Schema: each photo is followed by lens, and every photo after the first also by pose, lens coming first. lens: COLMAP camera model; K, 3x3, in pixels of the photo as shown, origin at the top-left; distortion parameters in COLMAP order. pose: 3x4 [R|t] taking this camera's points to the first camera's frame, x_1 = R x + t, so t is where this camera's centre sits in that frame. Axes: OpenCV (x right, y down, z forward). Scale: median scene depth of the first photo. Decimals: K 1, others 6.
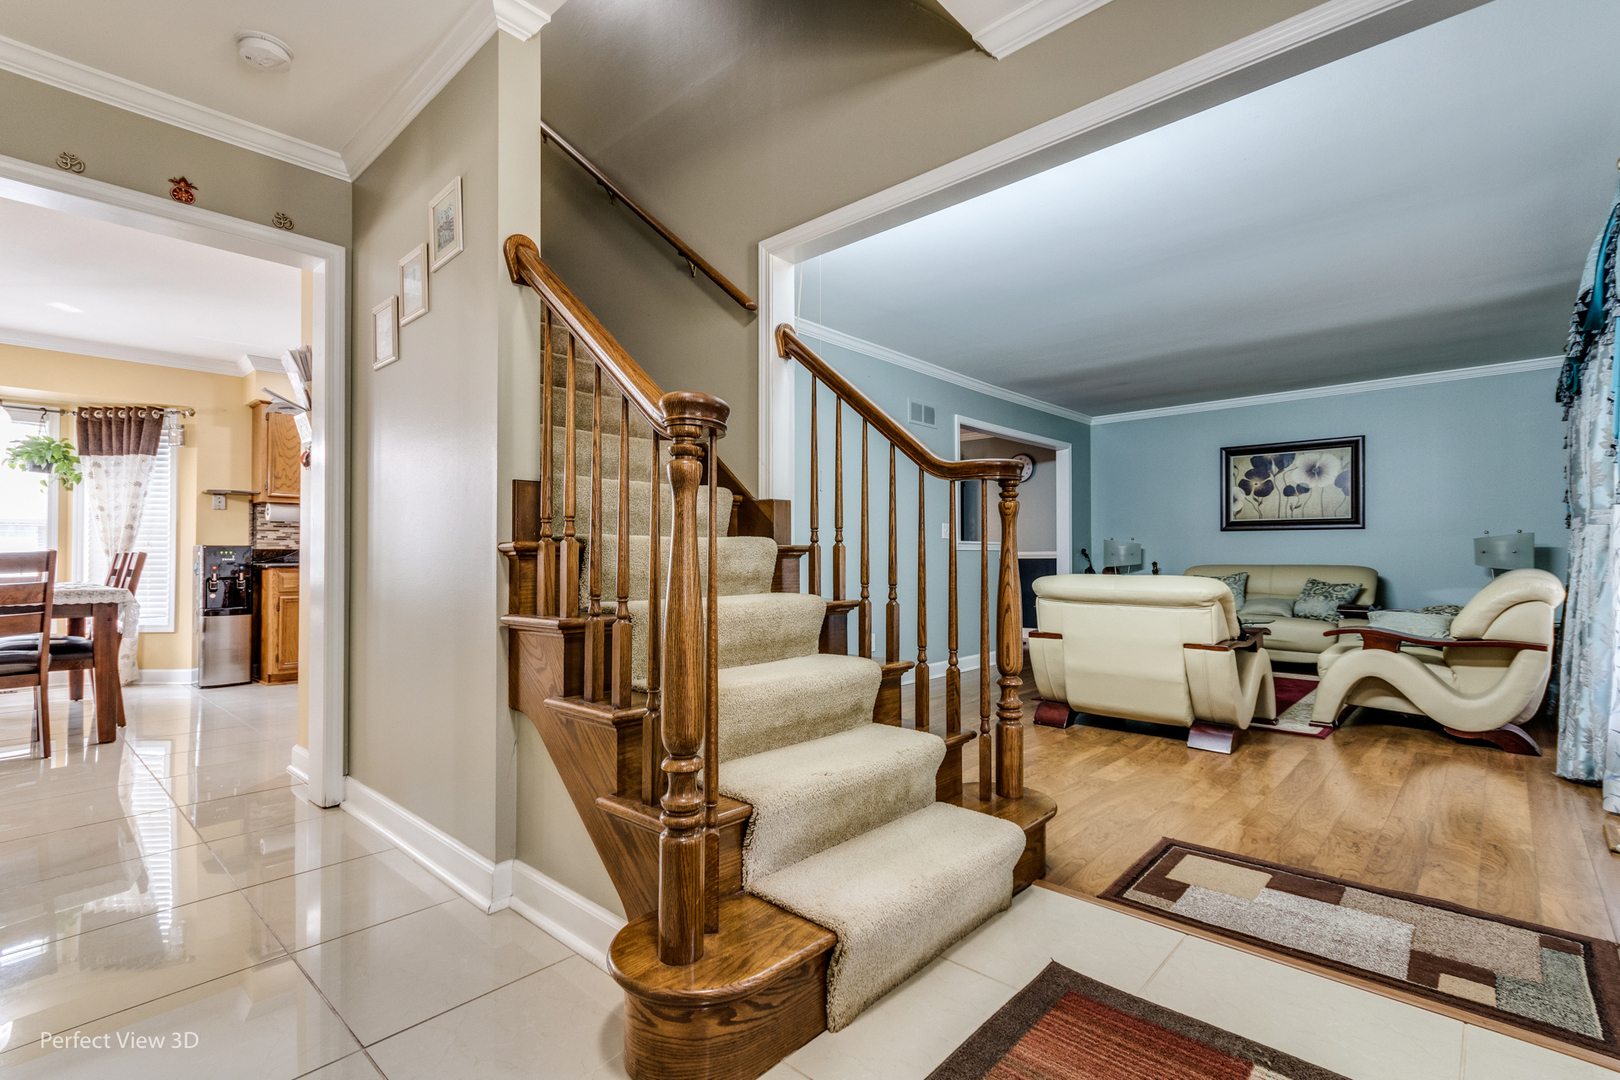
lens RADIAL K [[739.7, 0, 802.1], [0, 739.7, 544.2], [0, 0, 1]] dist [0.015844, 0.000179]
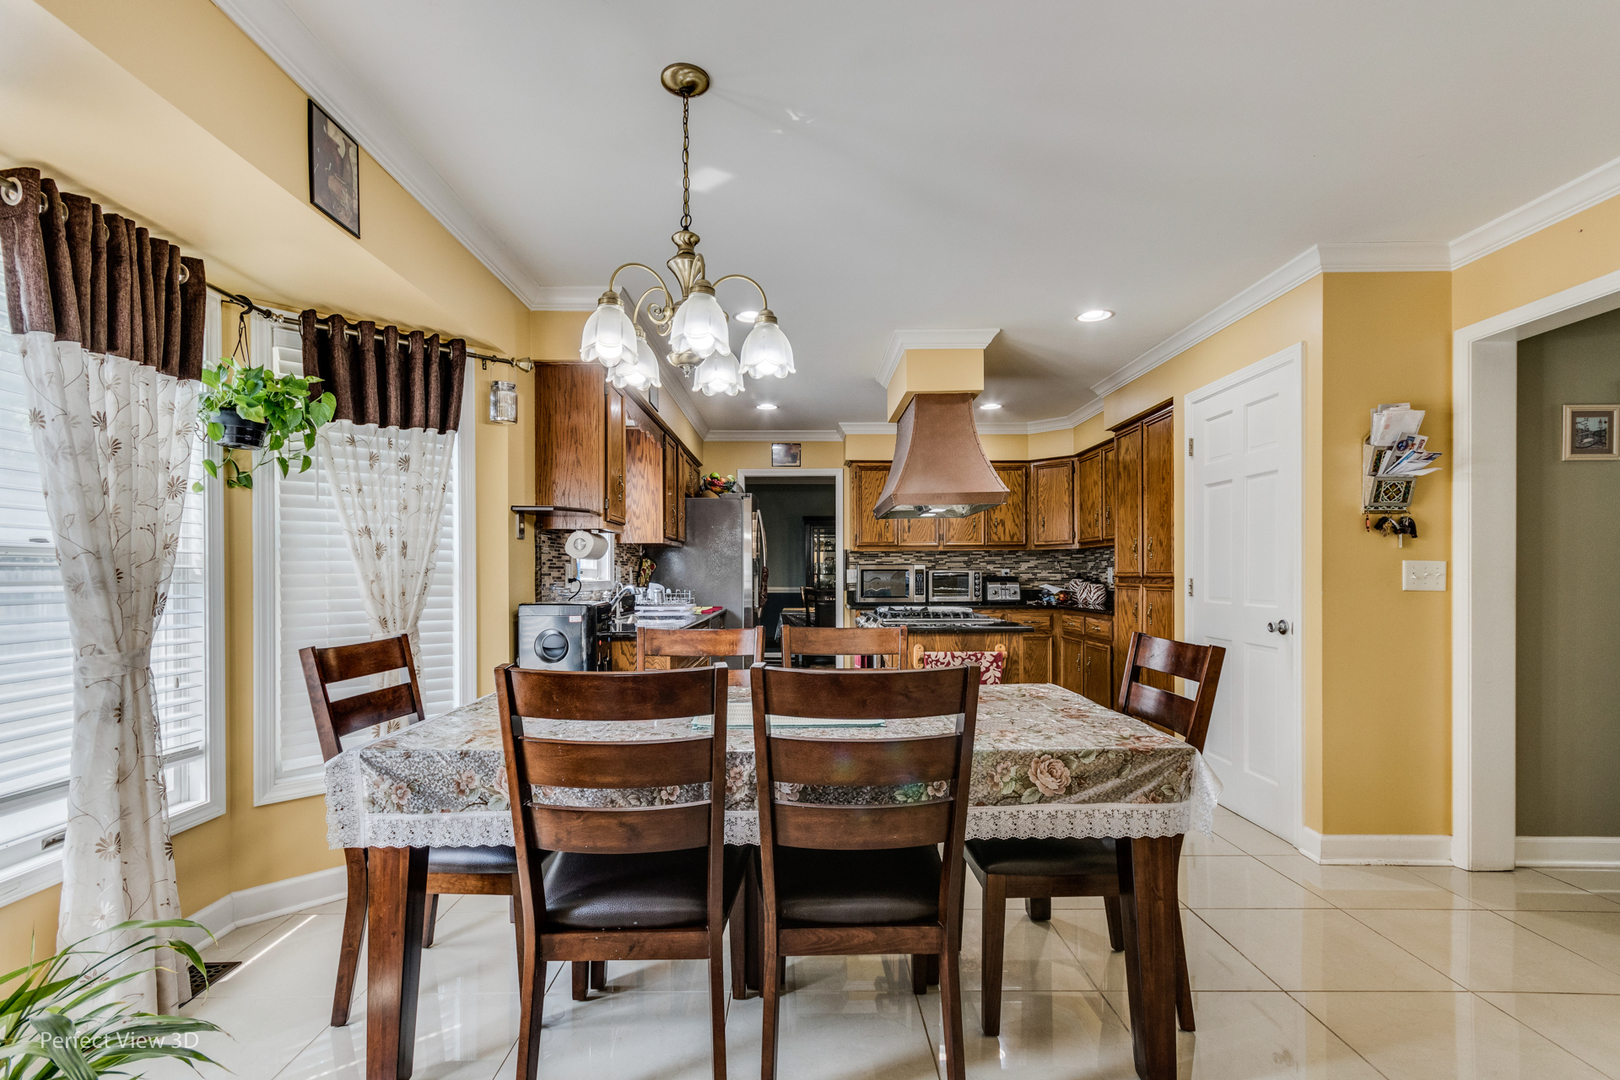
lens RADIAL K [[768.1, 0, 799.8], [0, 768.1, 579.7], [0, 0, 1]] dist [0.014500, 0.000258]
pose [[0.734490, -0.005779, 0.678595, -1.024514], [-0.004476, 0.999901, 0.013360, -0.024323], [-0.678605, -0.012850, 0.734391, 0.426637]]
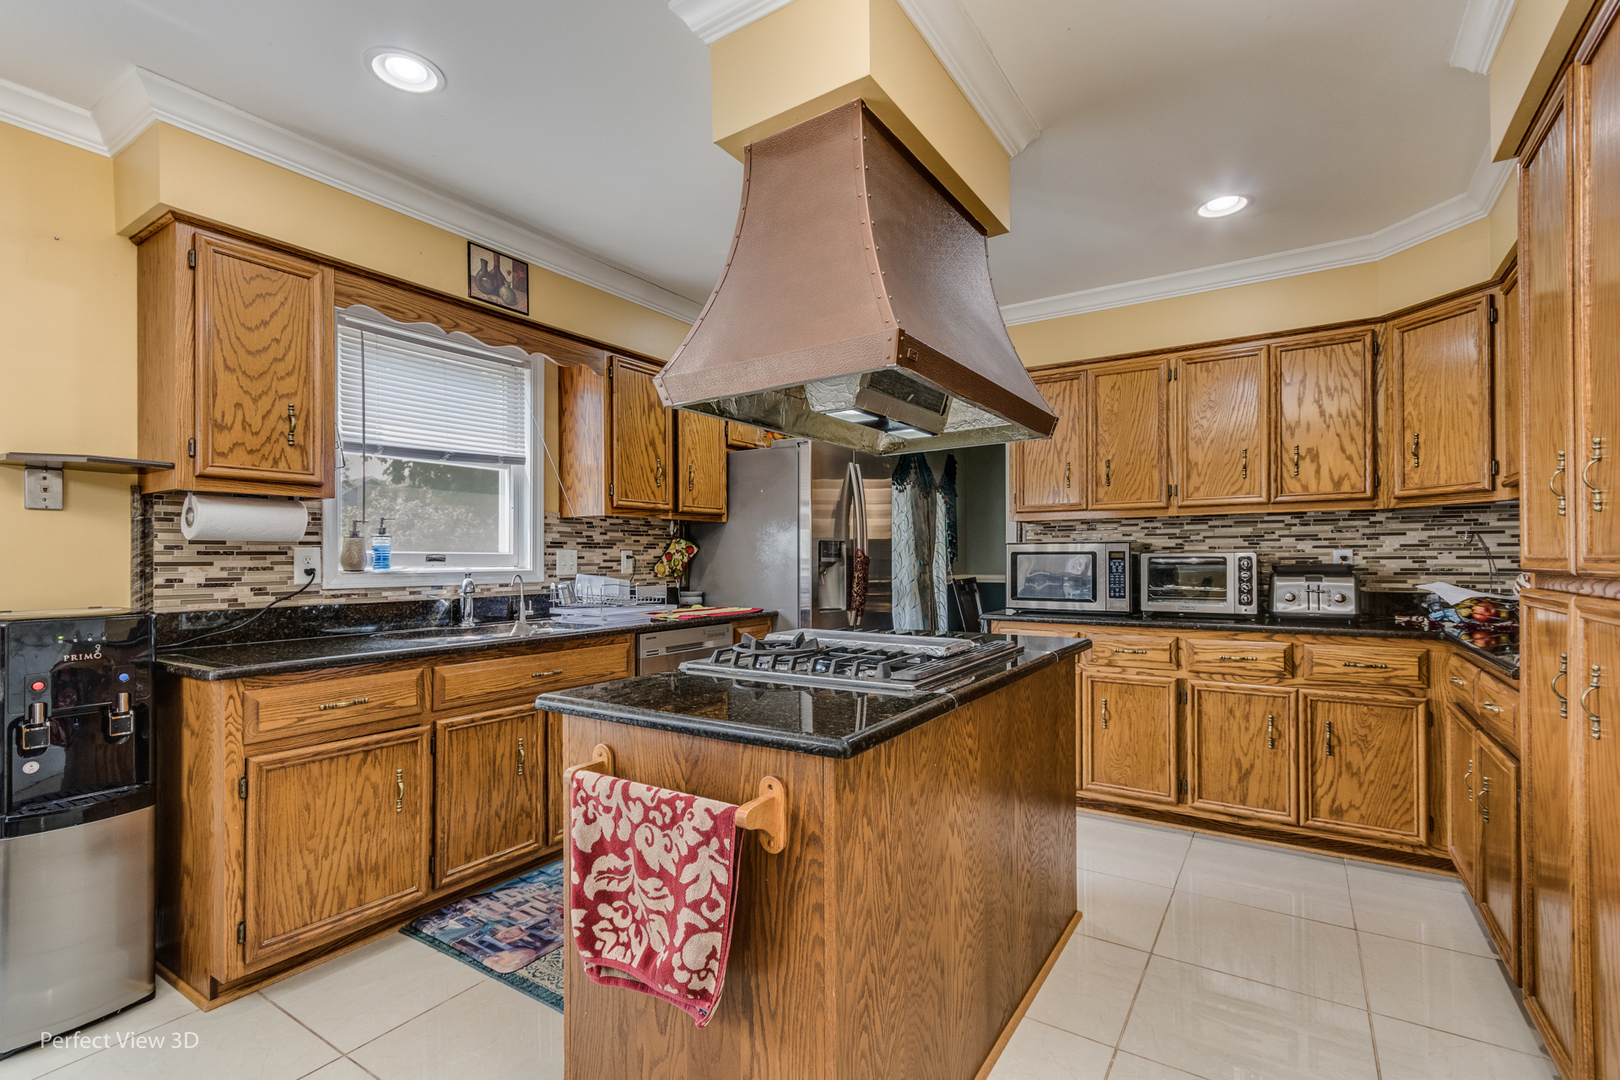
lens RADIAL K [[748.8, 0, 799.3], [0, 748.8, 554.2], [0, 0, 1]] dist [0.012636, 0.000219]
pose [[0.987663, -0.002025, 0.156584, -0.477503], [0.001320, 0.999989, 0.004609, -0.025956], [-0.156592, -0.004345, 0.987654, 0.580369]]
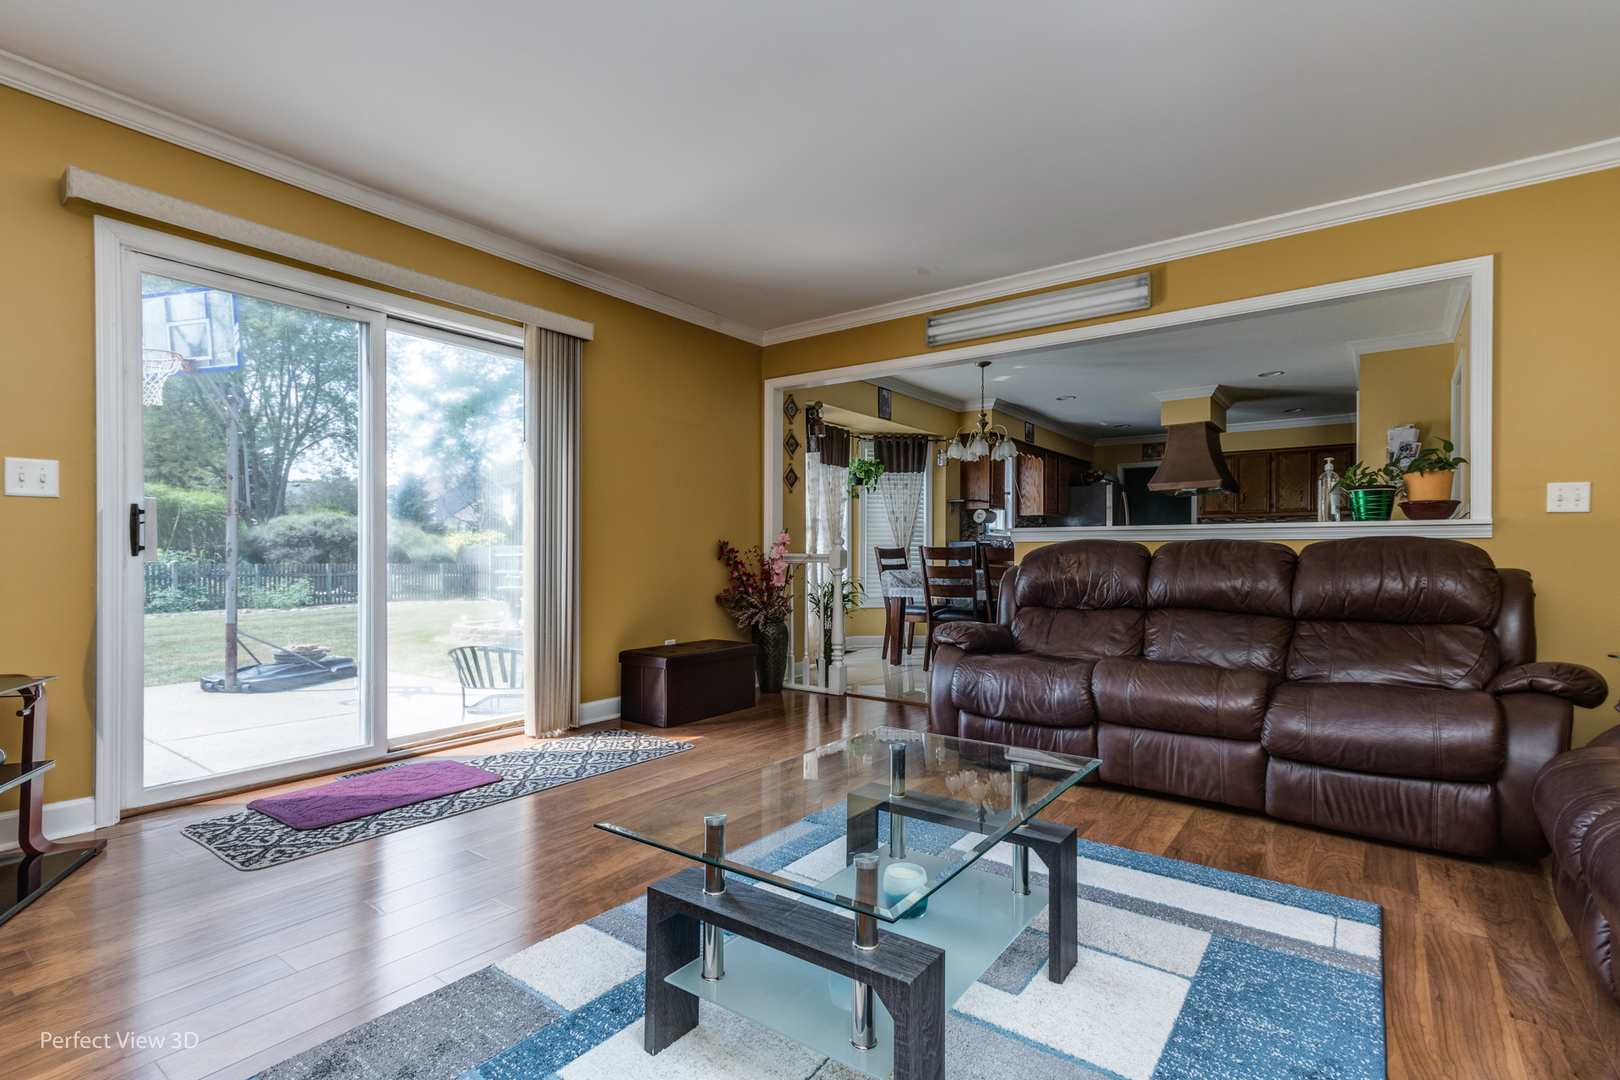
lens RADIAL K [[774.9, 0, 805.3], [0, 774.9, 549.6], [0, 0, 1]] dist [0.020368, 0.000204]
pose [[0.994017, 0.004751, 0.109124, -1.186224], [-0.005438, 0.999967, 0.005993, 0.009294], [-0.109092, -0.006550, 0.994010, -0.323366]]
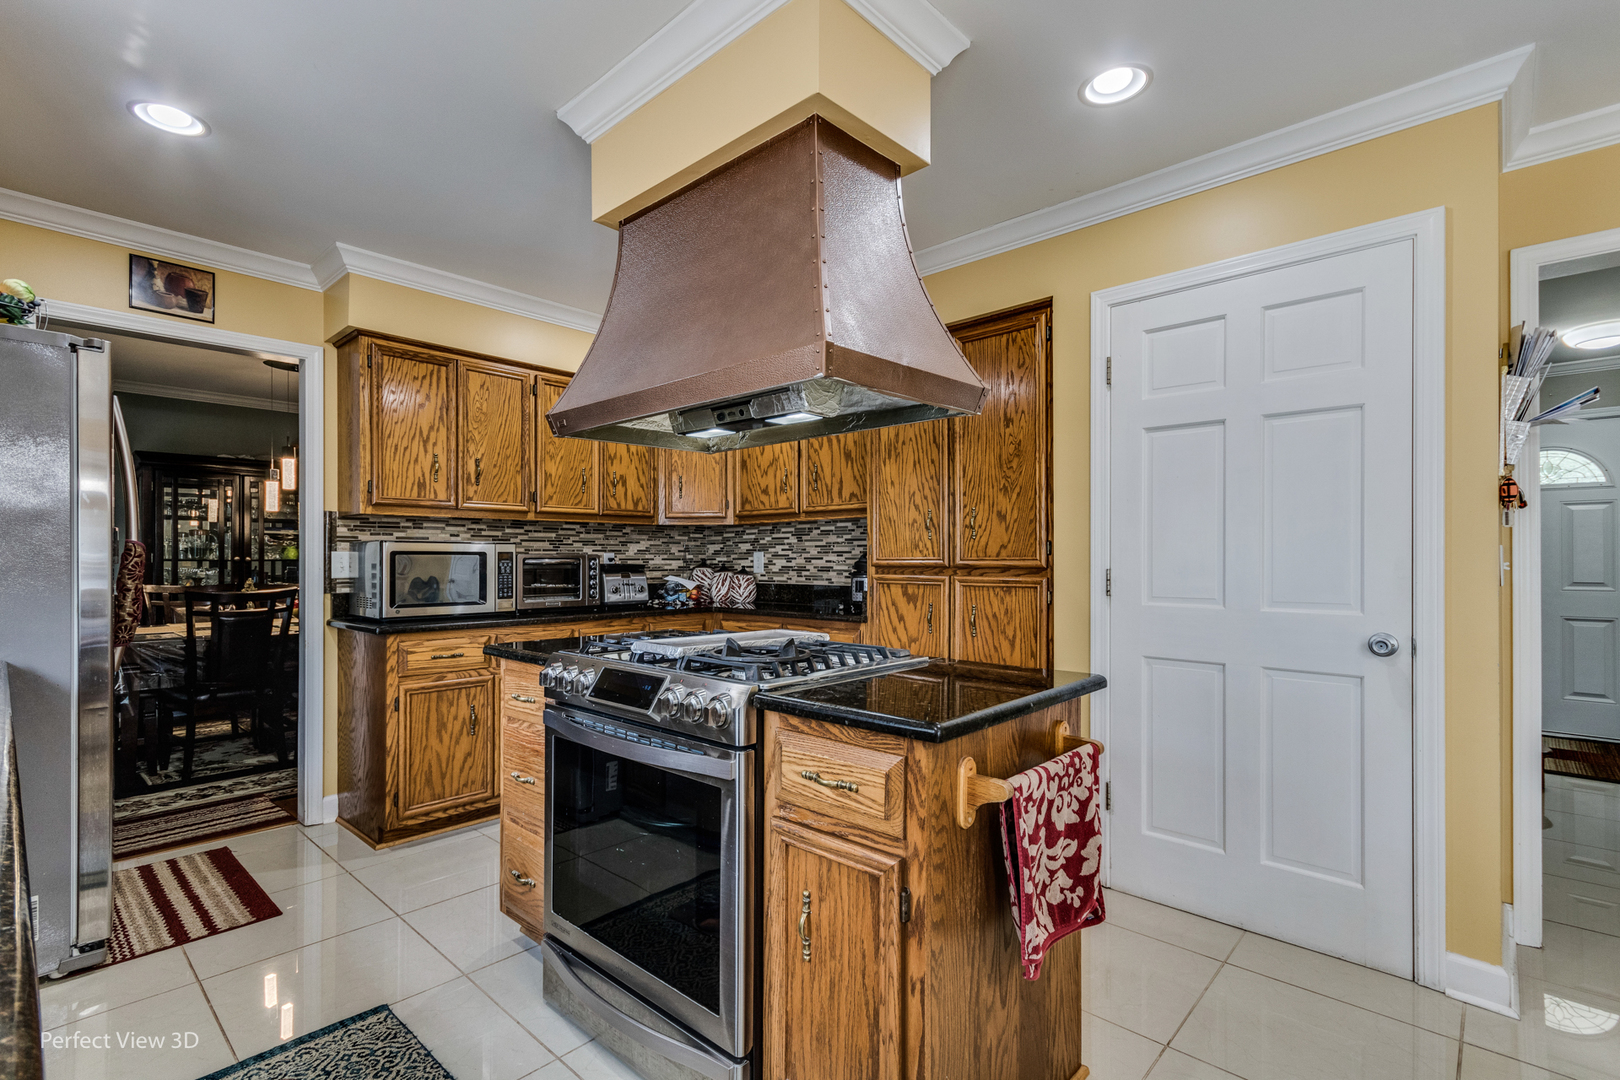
lens RADIAL K [[748.8, 0, 799.3], [0, 748.8, 554.2], [0, 0, 1]] dist [0.012636, 0.000219]
pose [[0.009249, 0.006656, 0.999935, -0.736565], [-0.009570, 0.999933, -0.006567, -0.021855], [-0.999911, -0.009509, 0.009312, 0.891598]]
